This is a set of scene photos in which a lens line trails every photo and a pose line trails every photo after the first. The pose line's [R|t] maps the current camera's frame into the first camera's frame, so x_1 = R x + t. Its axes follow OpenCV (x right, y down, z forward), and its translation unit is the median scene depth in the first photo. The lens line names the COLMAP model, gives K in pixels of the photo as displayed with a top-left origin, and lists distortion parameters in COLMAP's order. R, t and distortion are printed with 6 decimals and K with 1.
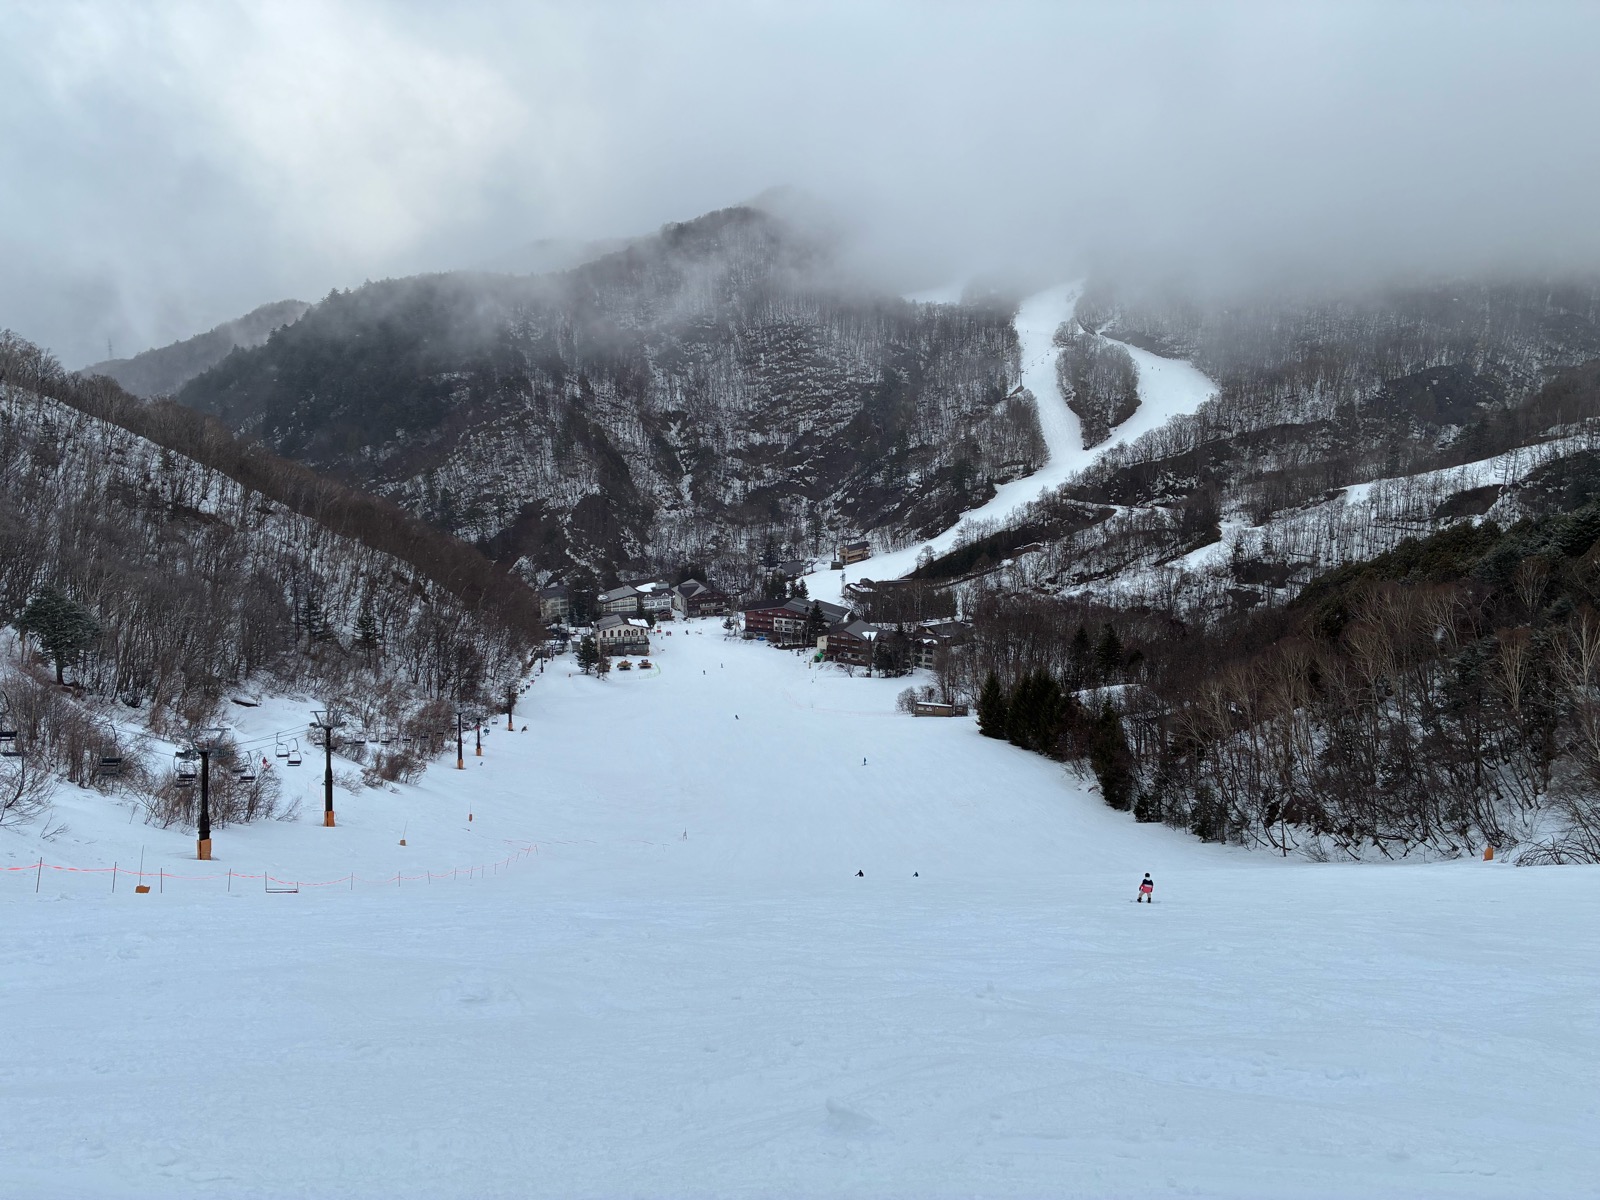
lens RADIAL K [[1222.8, 0, 800.0], [0, 1222.8, 600.0], [0, 0, 1]] dist [0.024448, -0.039333]
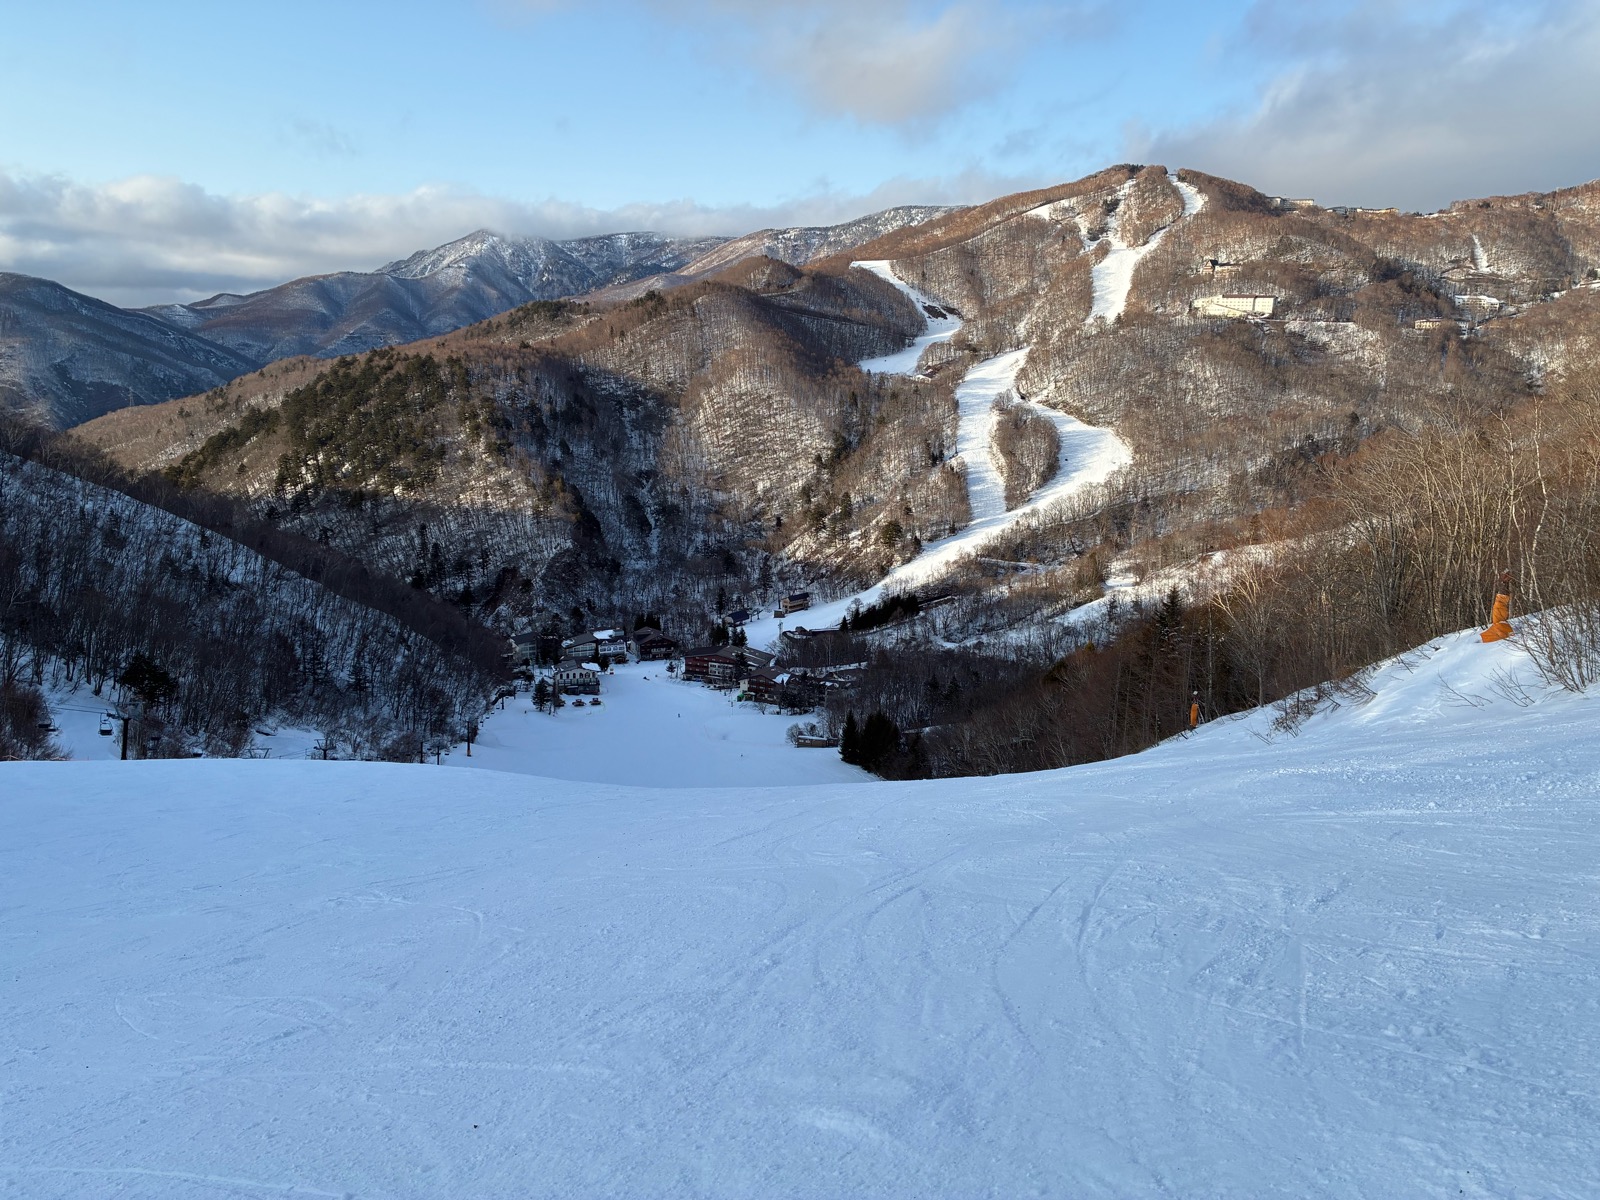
lens RADIAL K [[1158.7, 0, 800.0], [0, 1158.7, 600.0], [0, 0, 1]] dist [-0.013180, -0.004442]
pose [[0.999816, 0.008626, 0.017142, 0.040043], [-0.008078, 0.999461, -0.031815, -0.009477], [-0.017407, 0.031670, 0.999347, -0.101007]]
